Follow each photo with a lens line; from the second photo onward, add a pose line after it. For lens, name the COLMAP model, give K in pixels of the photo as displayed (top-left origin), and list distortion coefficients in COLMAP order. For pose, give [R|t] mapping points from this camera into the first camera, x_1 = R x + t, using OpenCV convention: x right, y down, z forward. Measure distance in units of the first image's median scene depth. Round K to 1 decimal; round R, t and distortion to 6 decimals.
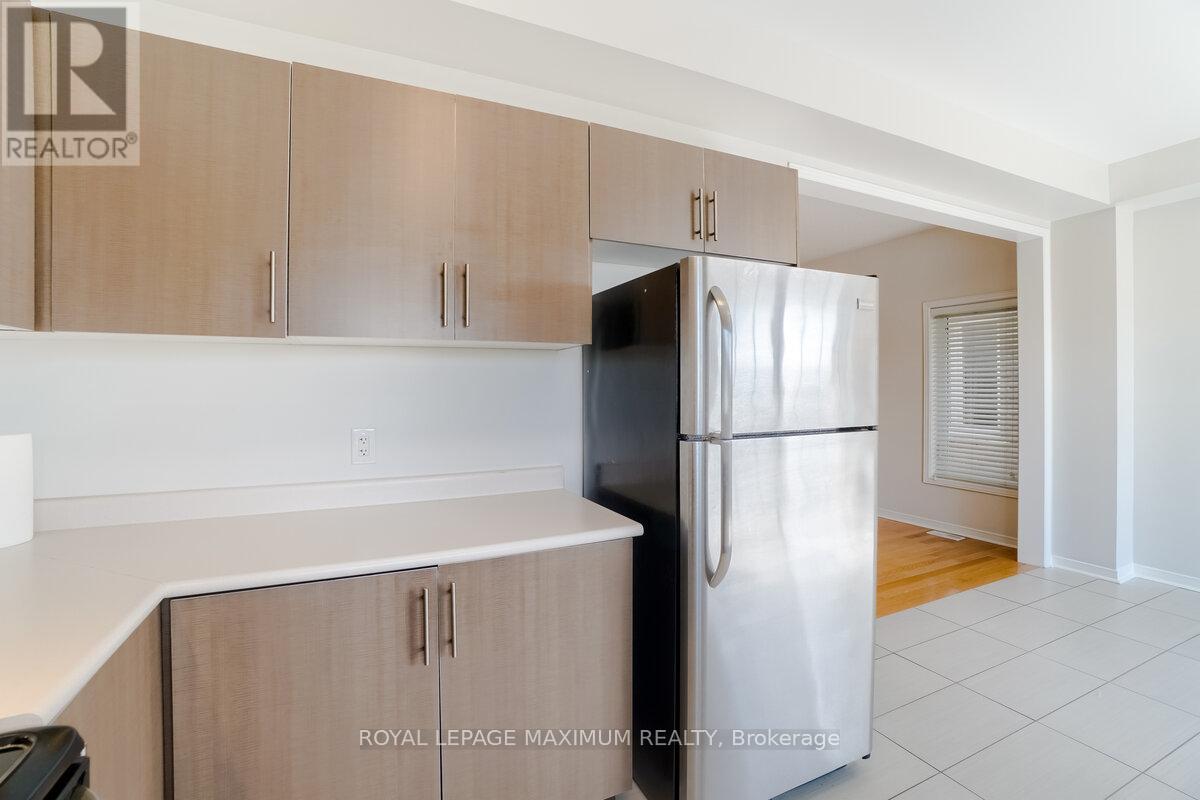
lens RADIAL K [[542.0, 0, 596.9], [0, 542.0, 388.3], [0, 0, 1]] dist [-0.052987, 0.000141]
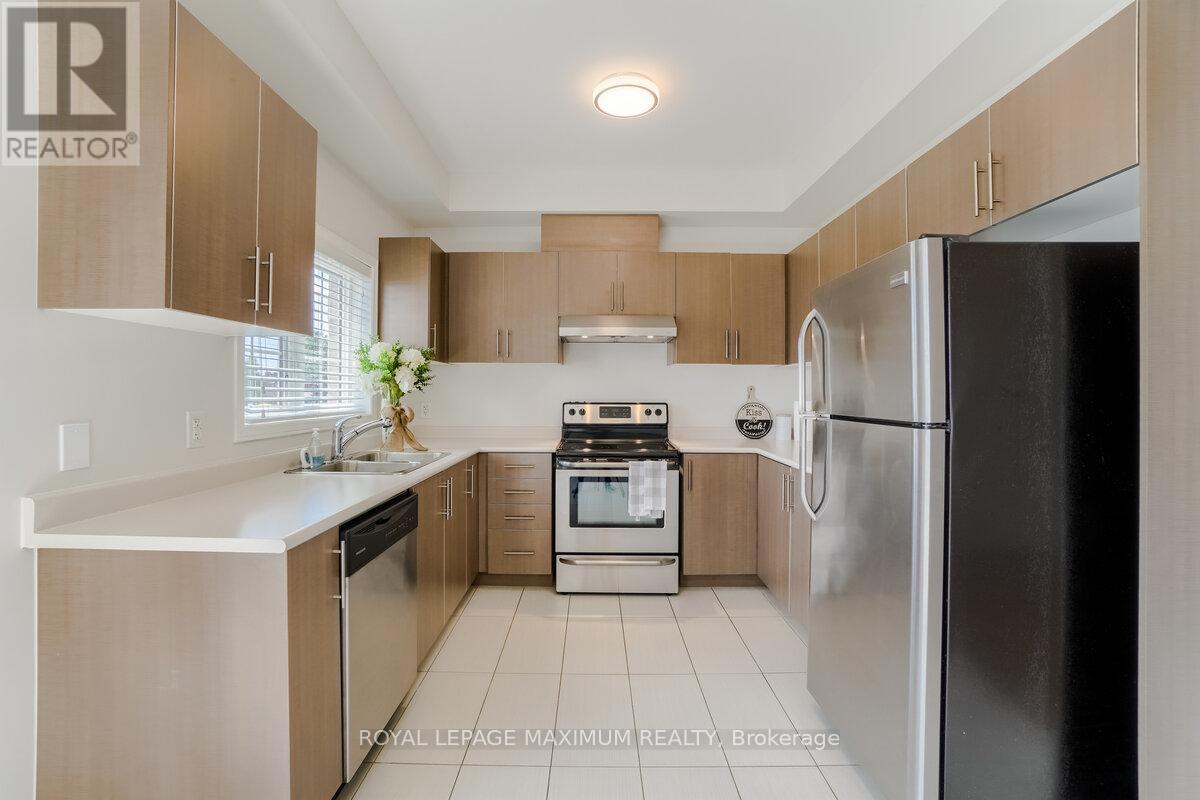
lens RADIAL K [[531.7, 0, 591.7], [0, 531.7, 392.5], [0, 0, 1]] dist [-0.058915, 0.019849]
pose [[-0.433845, 0.000300, -0.900987, 1.740659], [-0.008248, 0.999957, 0.004304, 0.033205], [0.900950, 0.009299, -0.433824, 1.065366]]
